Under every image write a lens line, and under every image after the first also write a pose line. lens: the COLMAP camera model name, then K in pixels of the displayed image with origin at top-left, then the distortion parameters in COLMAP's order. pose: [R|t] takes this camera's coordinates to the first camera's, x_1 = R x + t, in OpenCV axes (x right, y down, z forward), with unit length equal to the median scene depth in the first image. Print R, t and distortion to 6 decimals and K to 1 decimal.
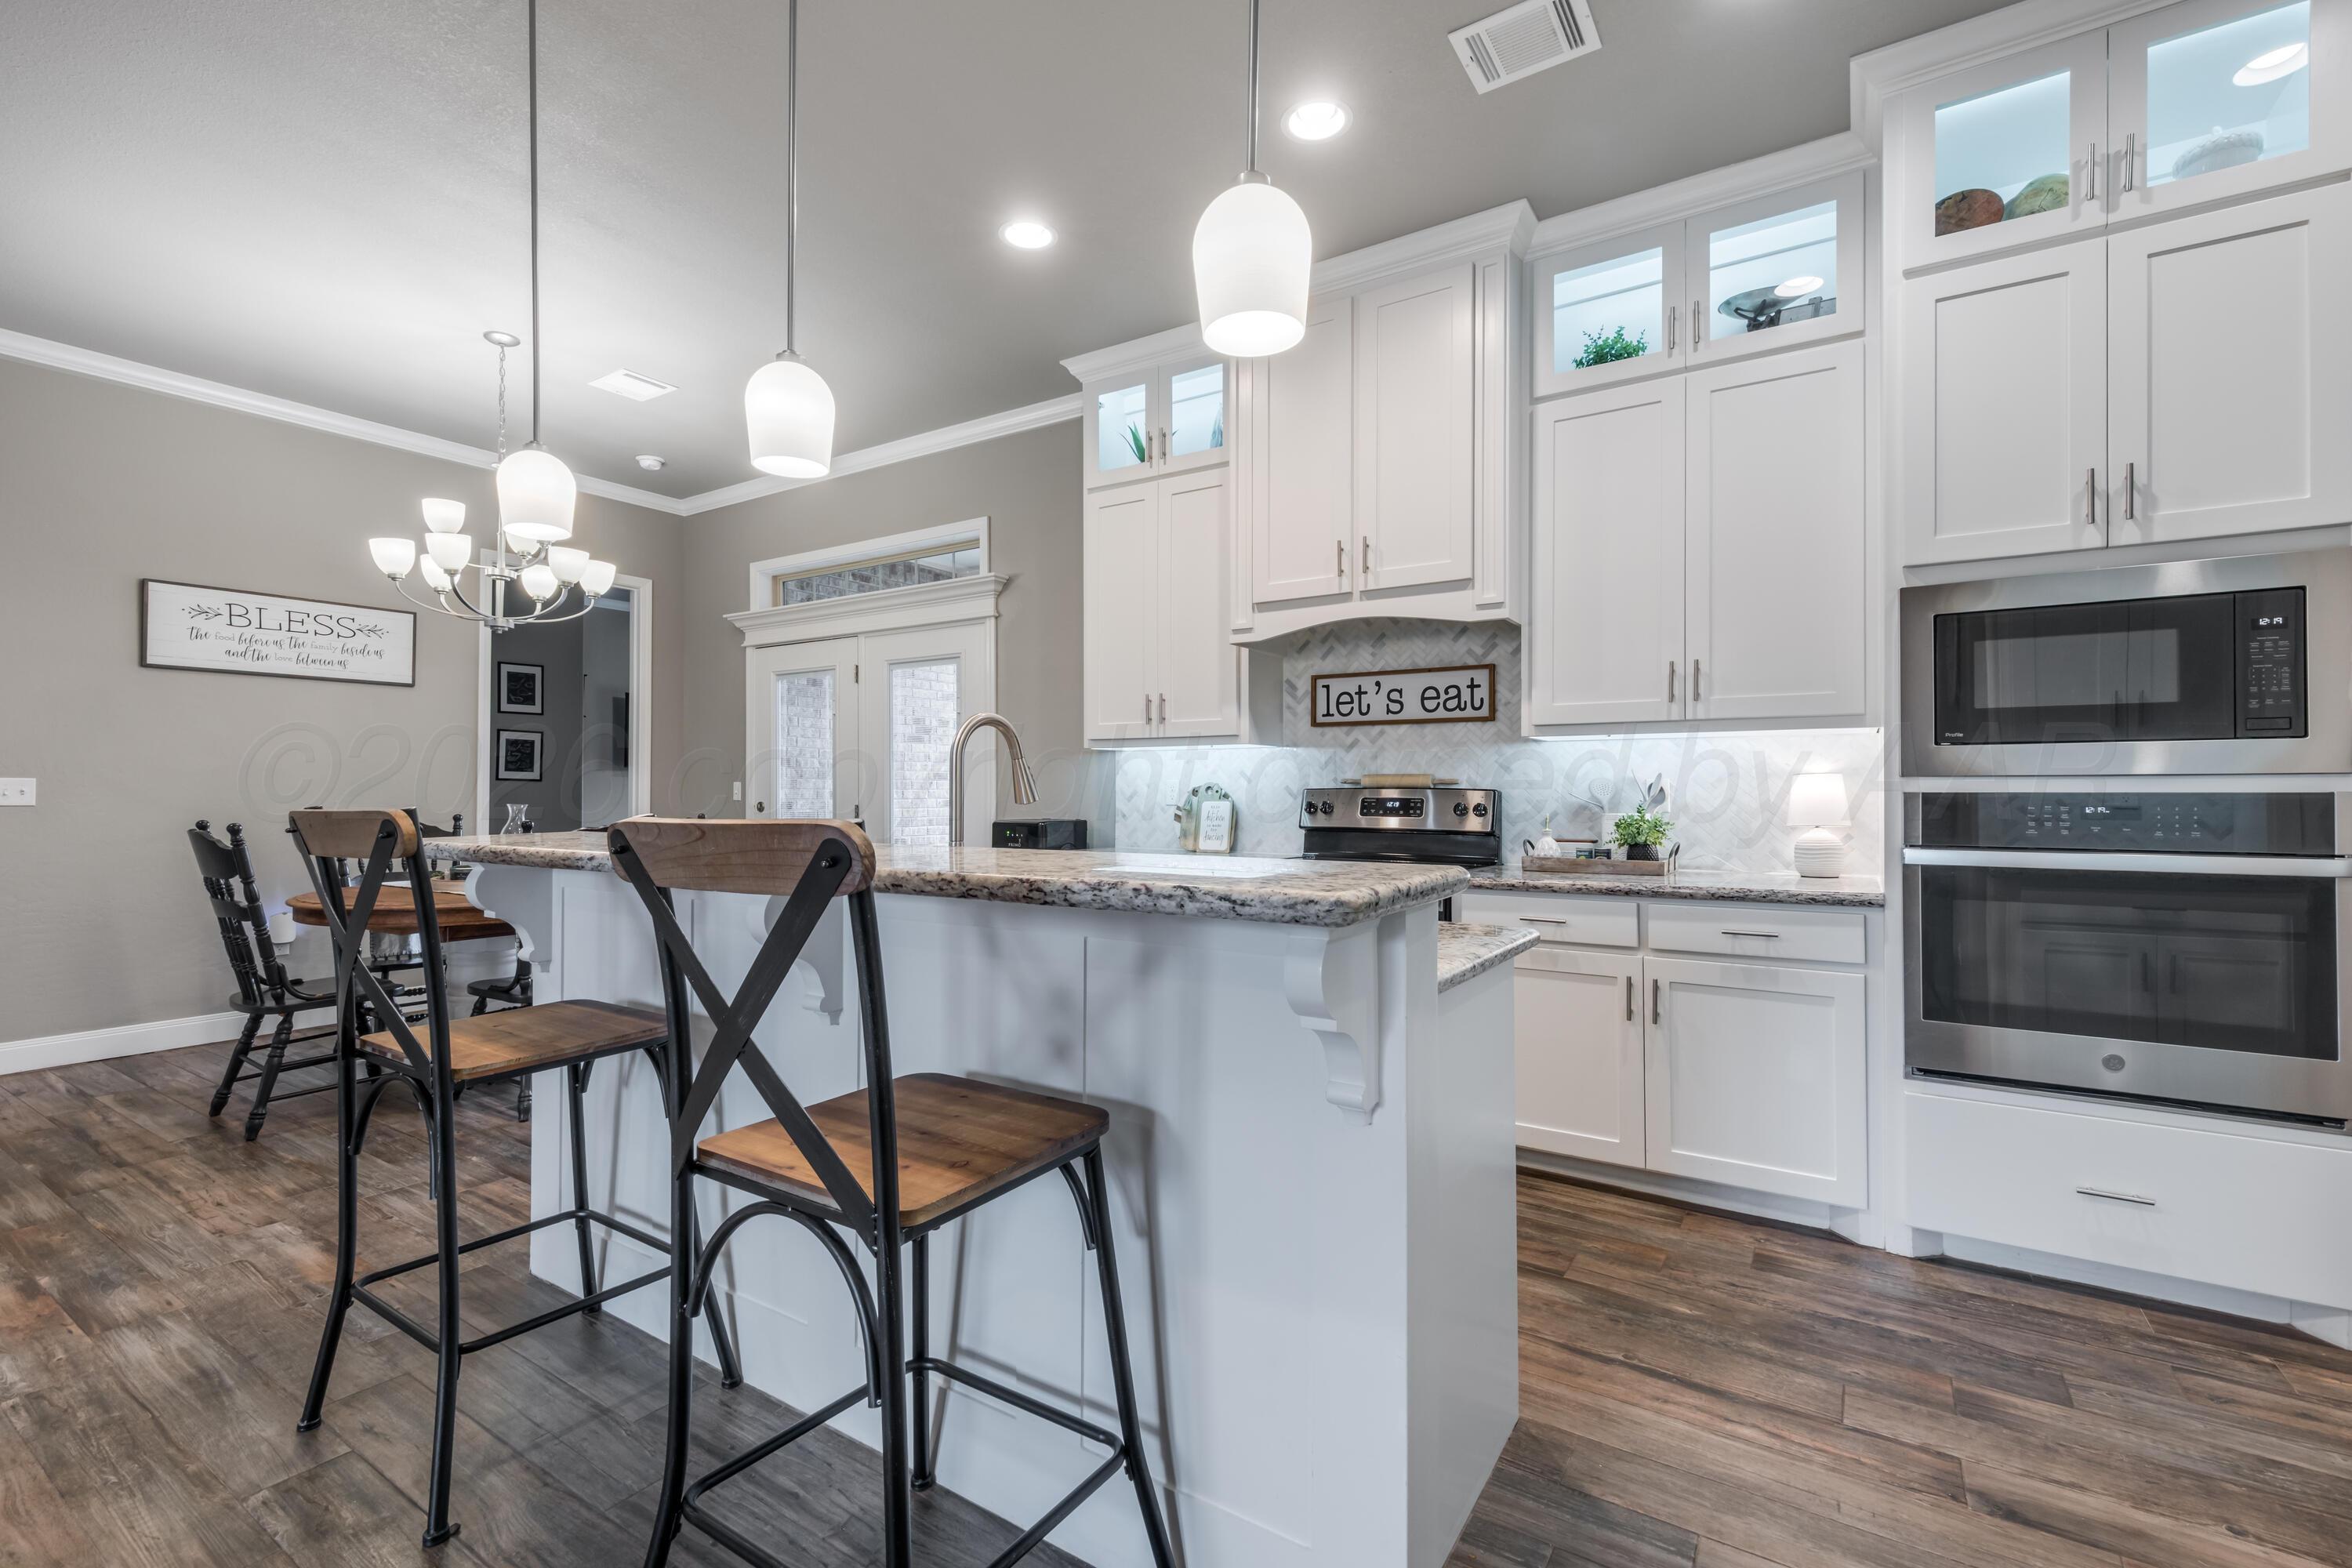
lens RADIAL K [[997.2, 0, 1173.3], [0, 997.2, 788.8], [0, 0, 1]] dist [-0.001108, -0.000501]
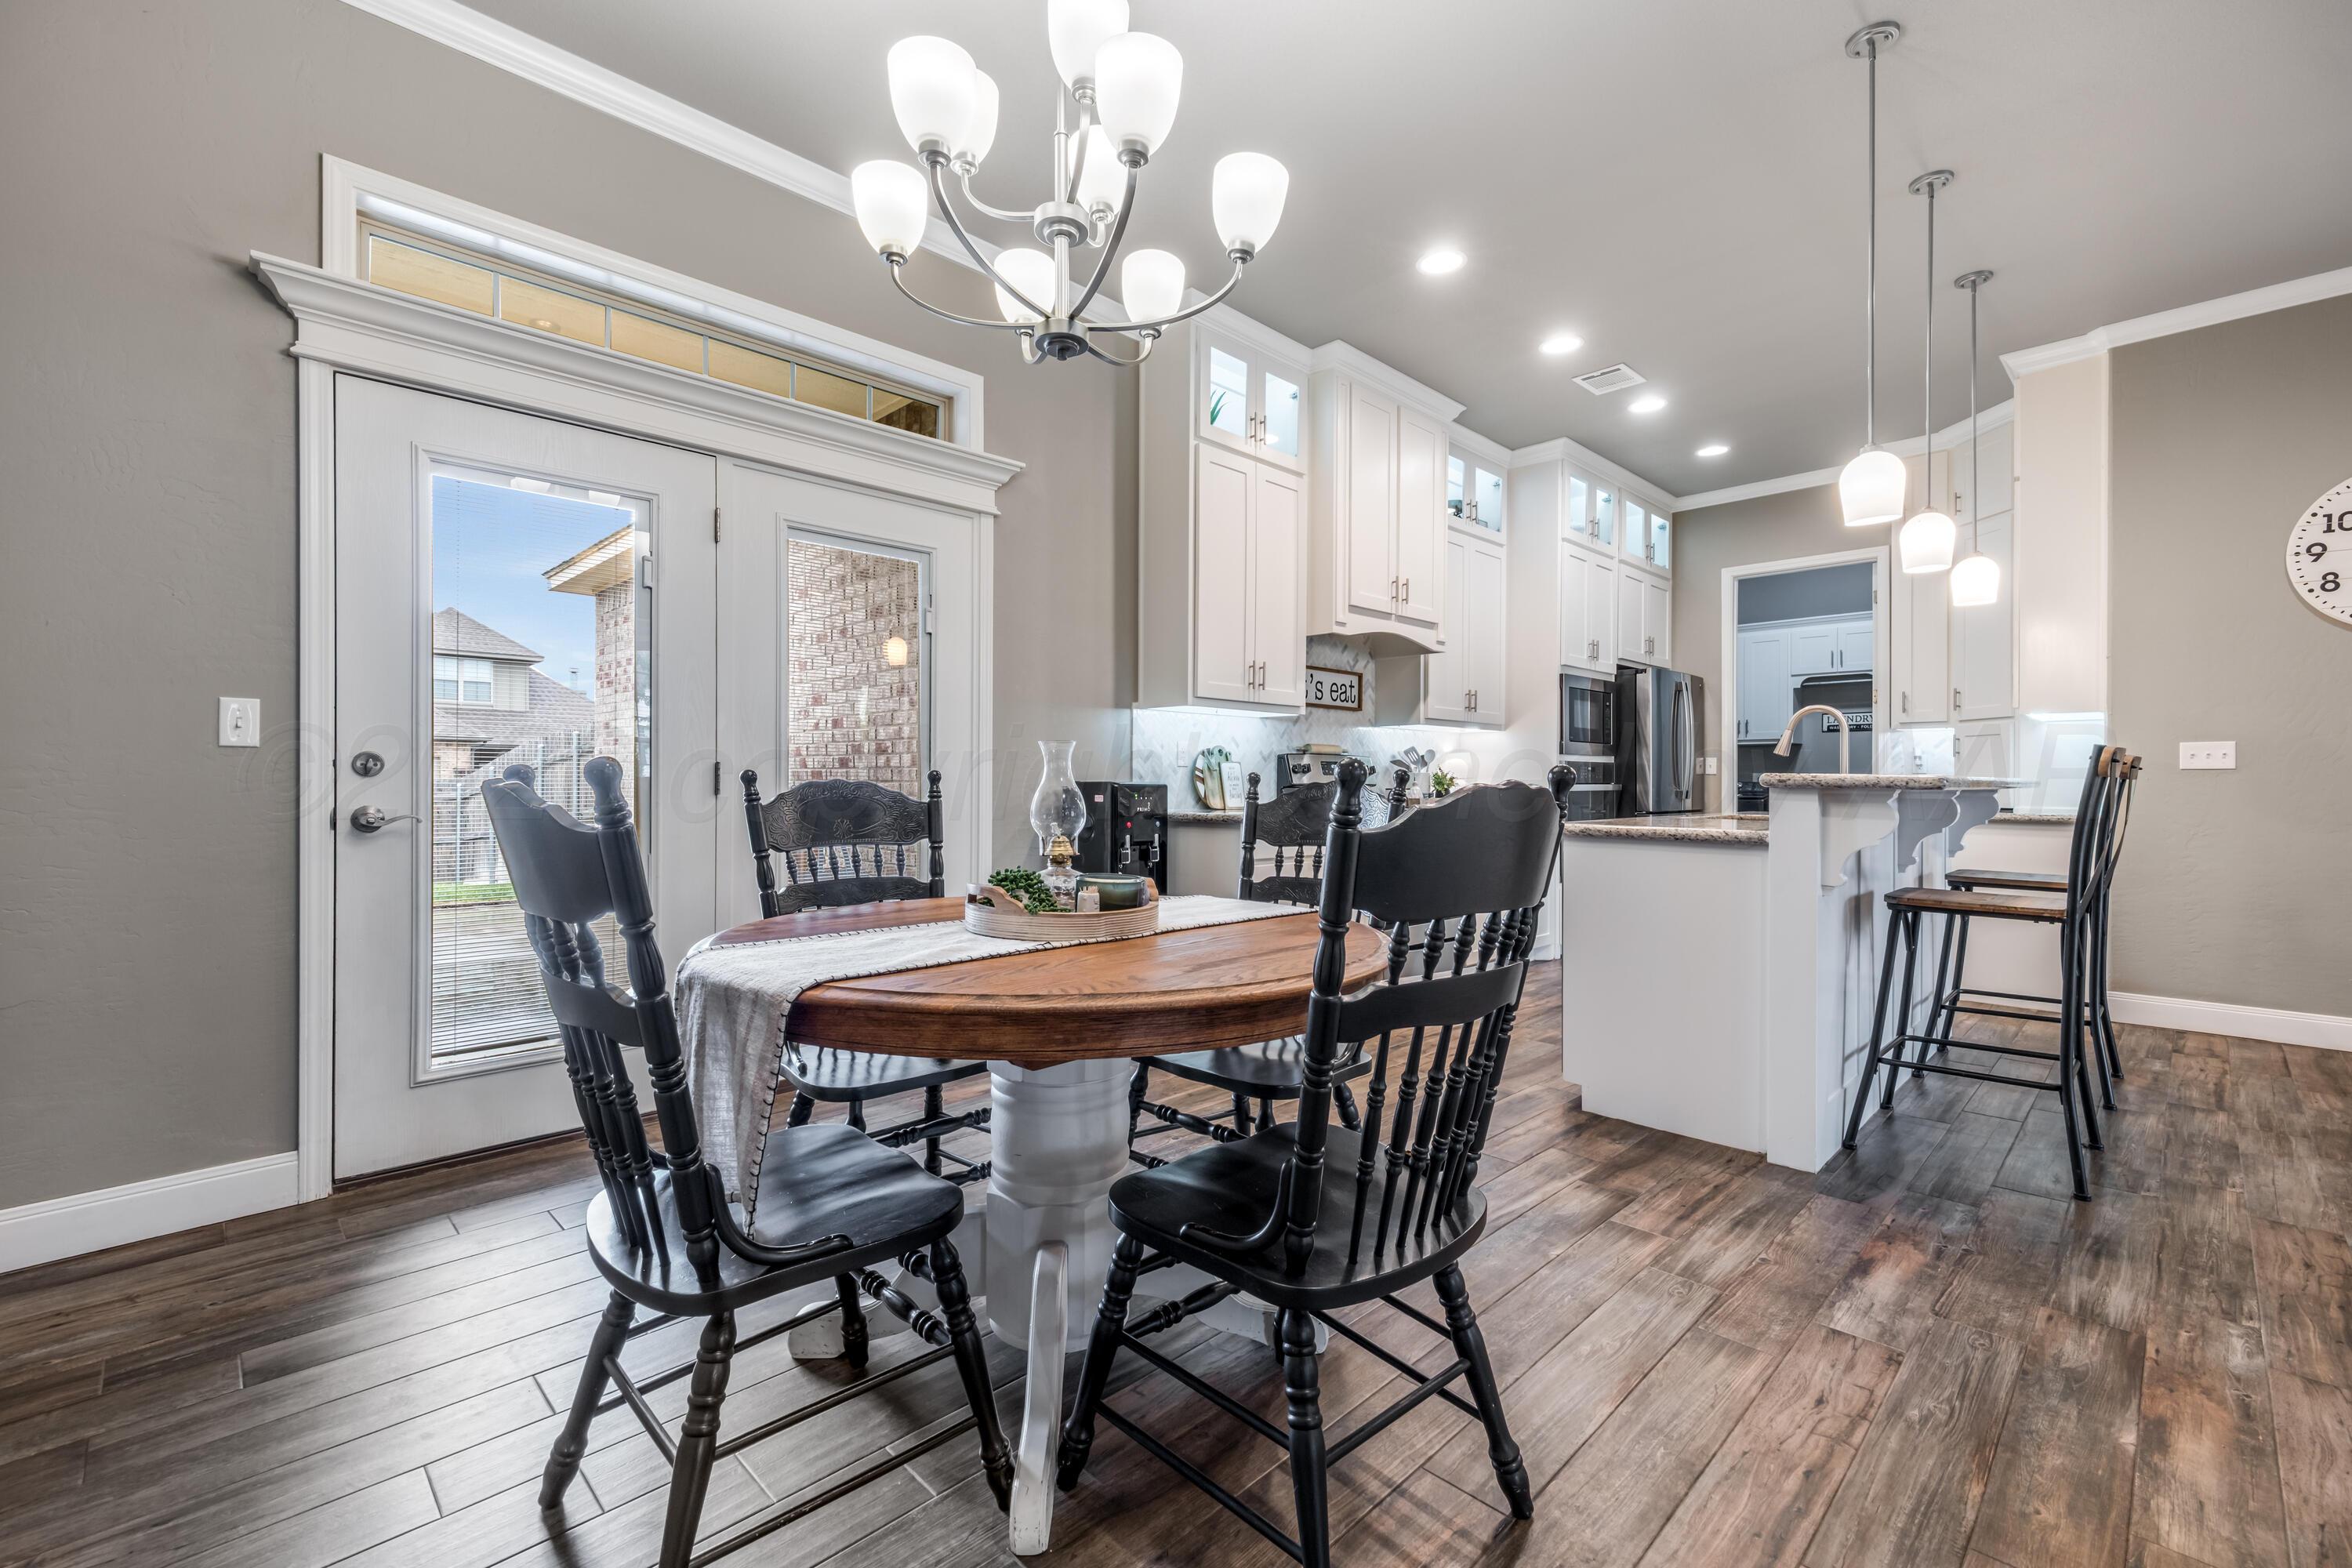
lens RADIAL K [[997.2, 0, 1173.3], [0, 997.2, 788.8], [0, 0, 1]] dist [-0.001108, -0.000501]
pose [[0.220822, -0.004249, 0.975305, -1.447990], [-0.004422, 0.999976, 0.005358, 0.049997], [-0.975304, -0.005496, 0.220798, 1.132141]]
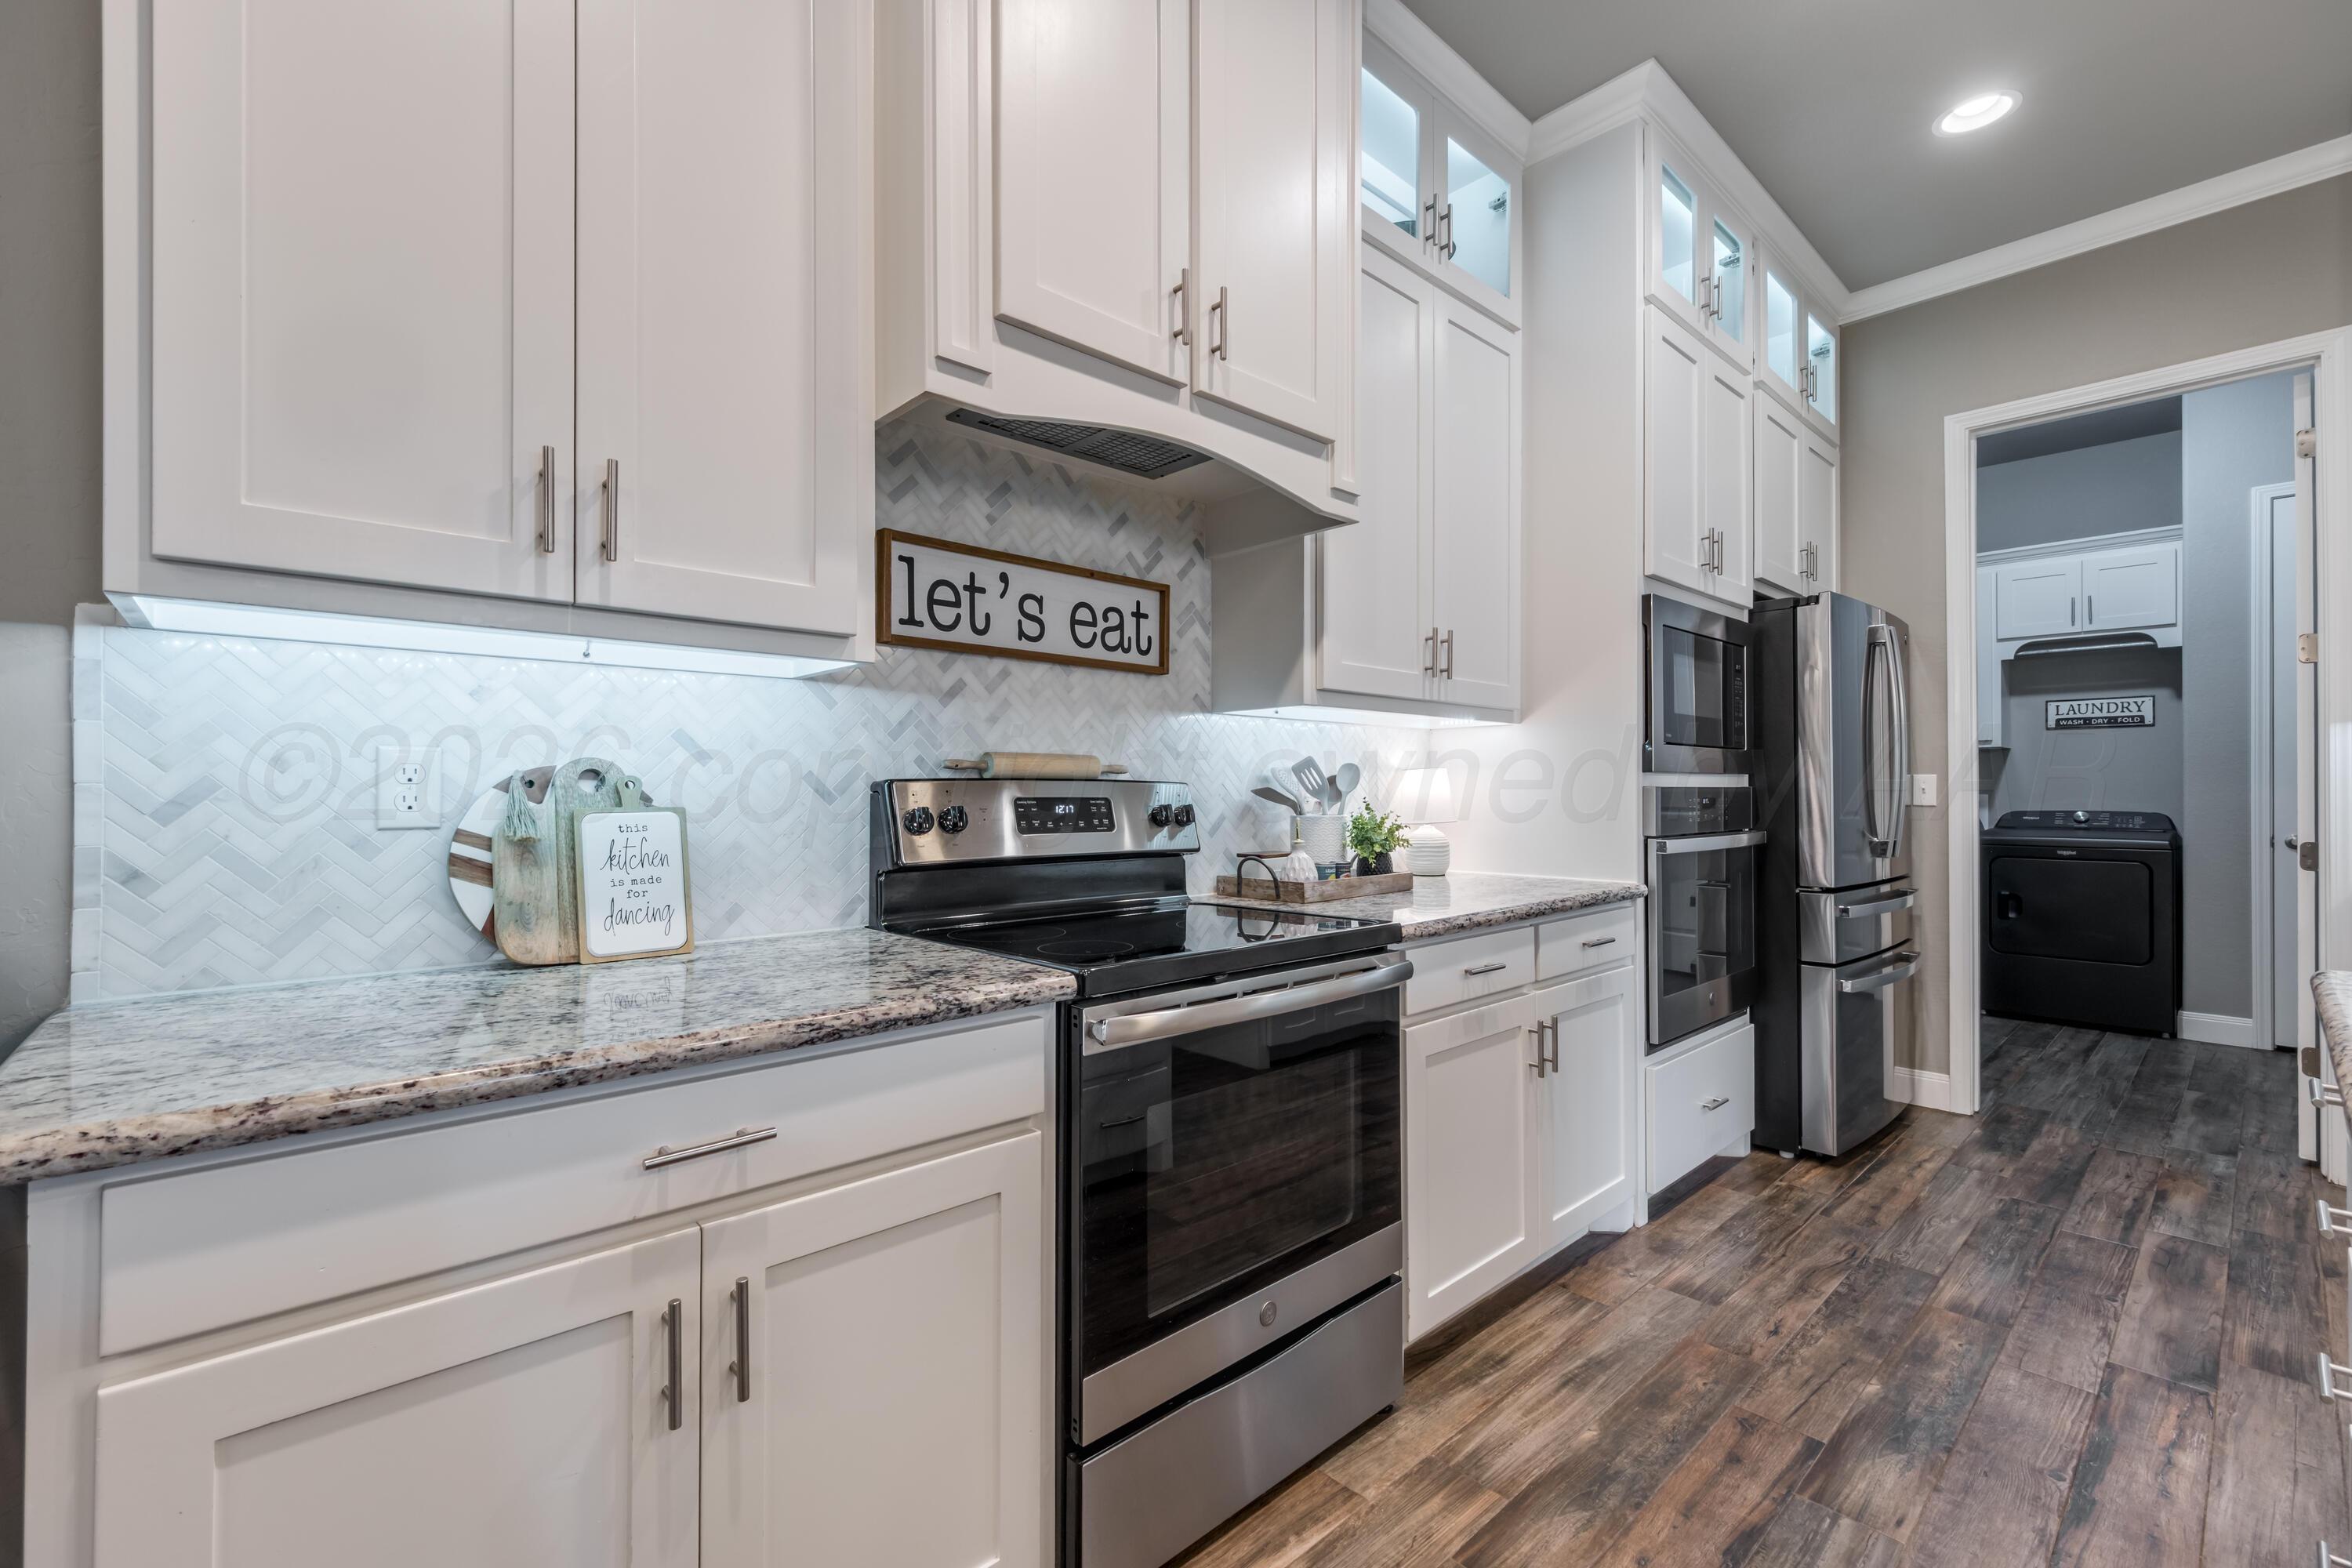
lens RADIAL K [[970.0, 0, 1185.0], [0, 970.0, 790.3], [0, 0, 1]] dist [-0.003073, -0.000578]
pose [[0.263704, -0.001051, 0.964603, -0.326786], [-0.002787, 0.999994, 0.001852, 0.004783], [-0.964600, -0.003177, 0.263699, 0.991034]]
